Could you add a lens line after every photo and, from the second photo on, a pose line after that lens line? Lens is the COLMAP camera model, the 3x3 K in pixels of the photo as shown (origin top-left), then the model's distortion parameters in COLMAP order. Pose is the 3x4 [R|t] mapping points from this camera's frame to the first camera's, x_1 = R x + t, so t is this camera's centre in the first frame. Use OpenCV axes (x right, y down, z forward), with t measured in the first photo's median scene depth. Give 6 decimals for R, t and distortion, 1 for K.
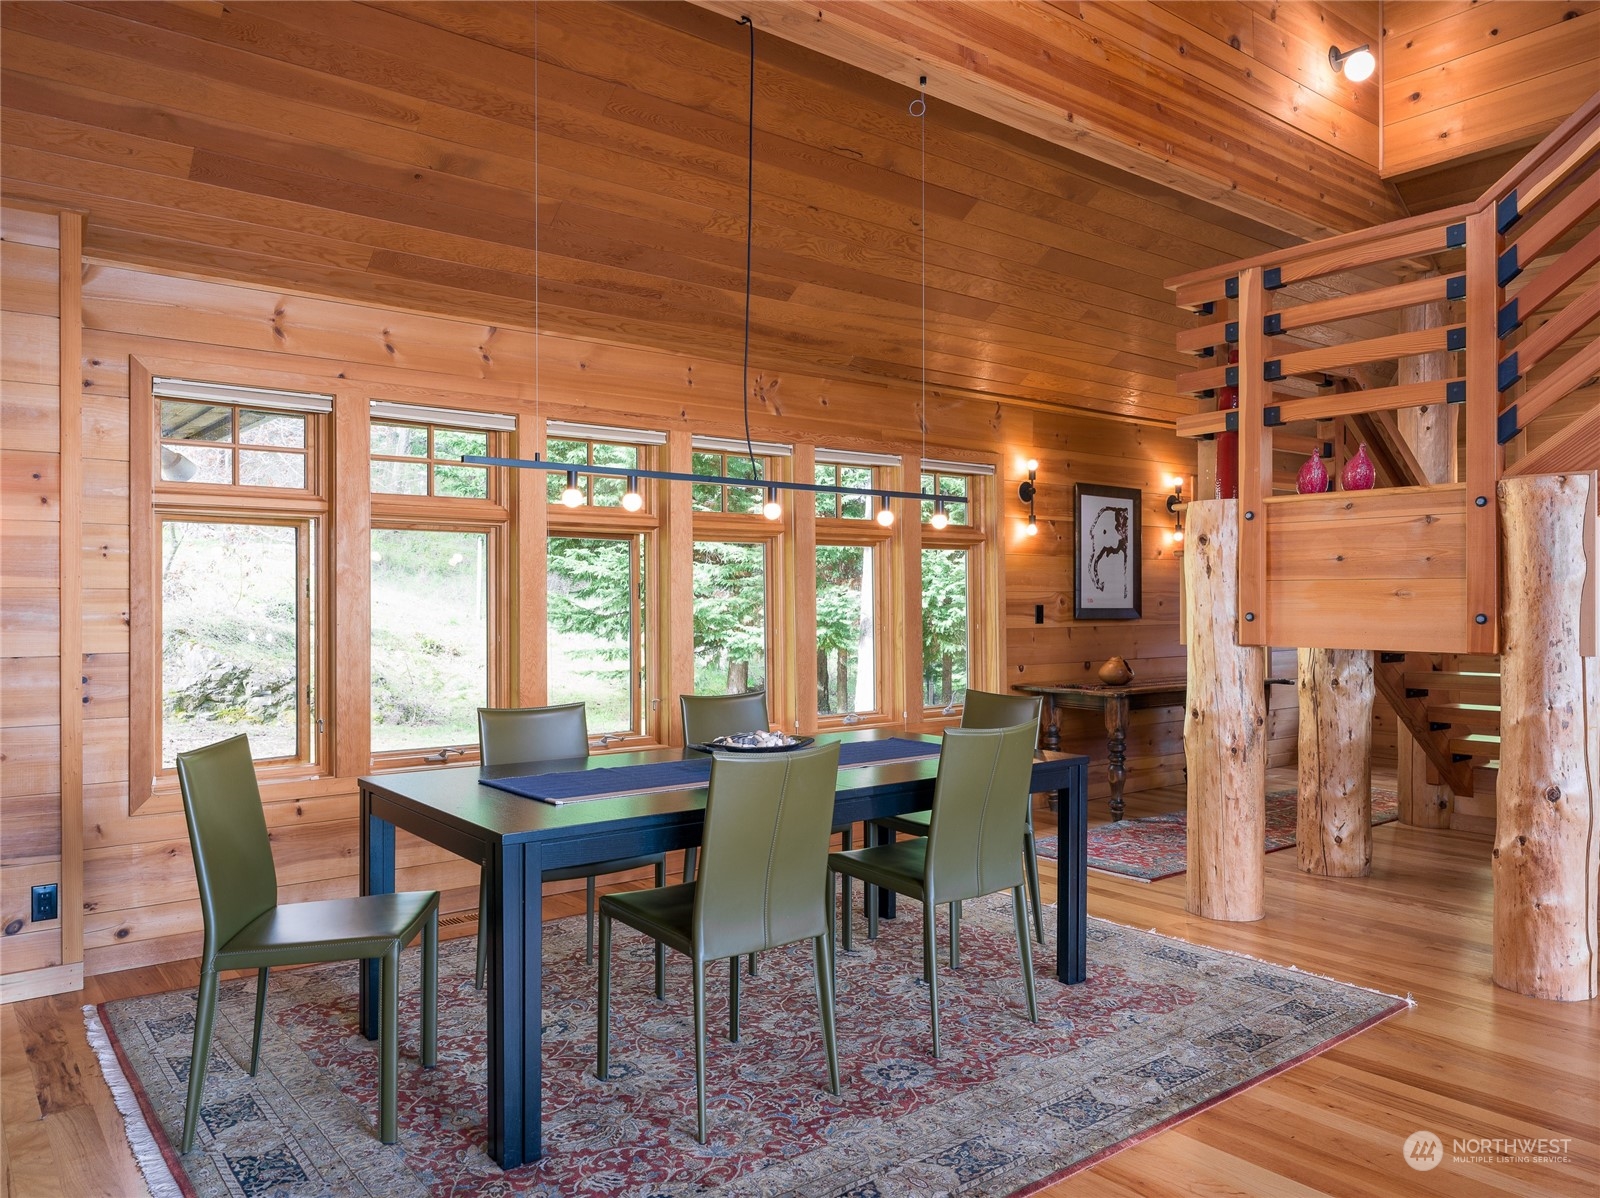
lens RADIAL K [[1125.6, 0, 788.2], [0, 1125.6, 601.1], [0, 0, 1]] dist [-0.003902, 0.002002]
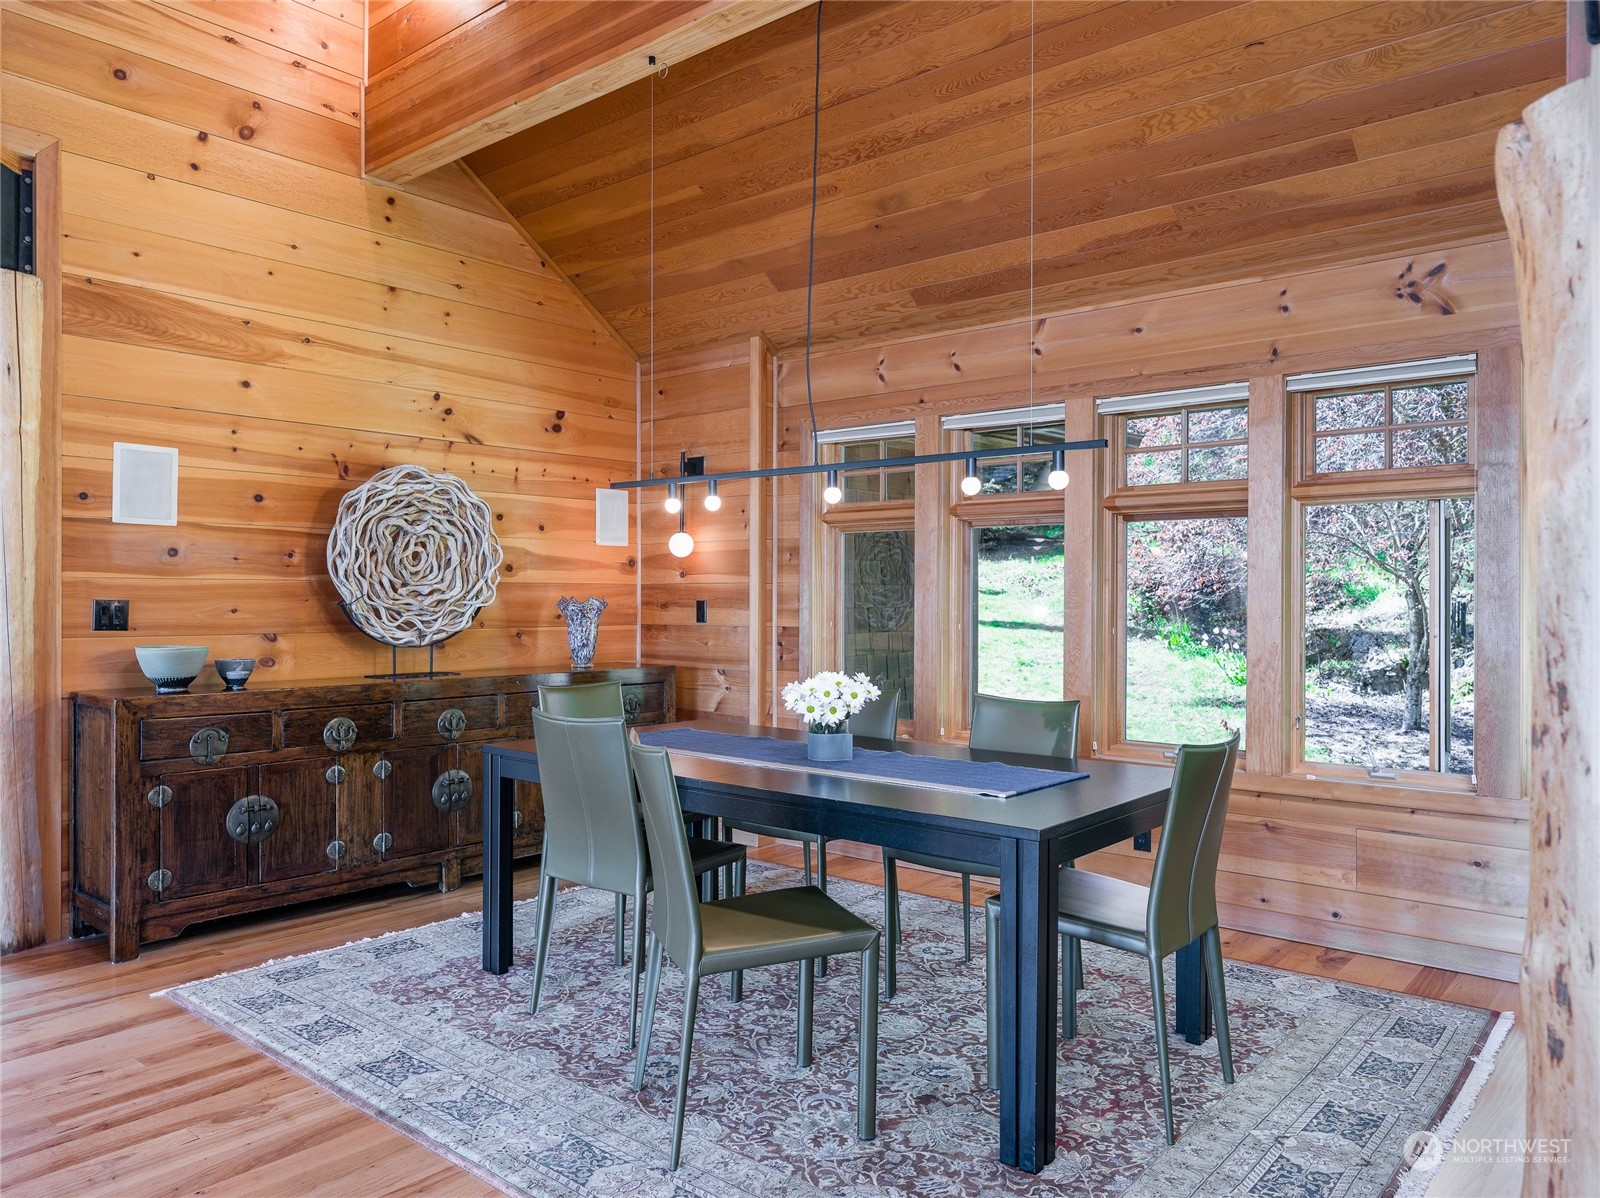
lens RADIAL K [[1125.6, 0, 788.2], [0, 1125.6, 601.1], [0, 0, 1]] dist [-0.003902, 0.002002]
pose [[0.205250, 0.008477, -0.978673, 0.871471], [-0.000957, 0.999964, 0.008461, 0.000729], [0.978709, -0.000800, 0.205251, 0.732723]]
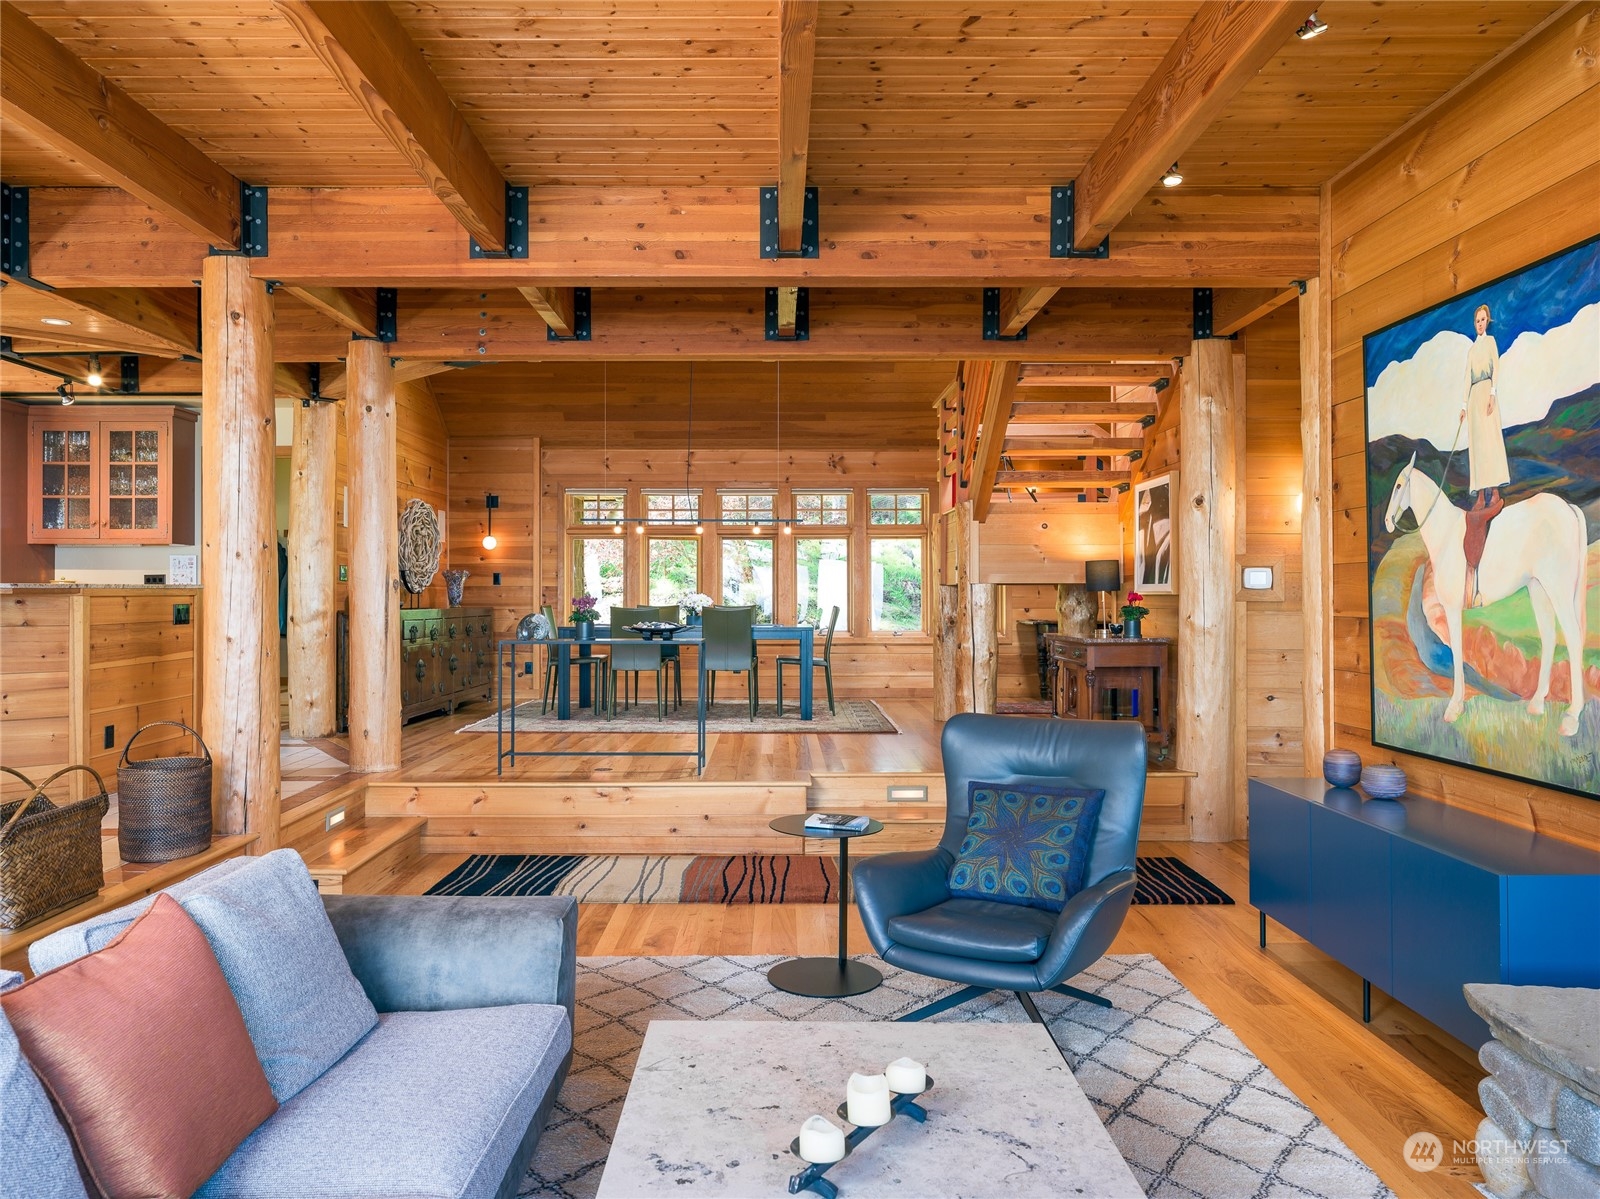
lens RADIAL K [[1125.6, 0, 788.2], [0, 1125.6, 601.6], [0, 0, 1]] dist [-0.003902, 0.002002]
pose [[0.794833, 0.004020, -0.606814, 1.705021], [0.000951, 0.999969, 0.007869, 0.067017], [0.606827, -0.006832, 0.794805, -0.965138]]
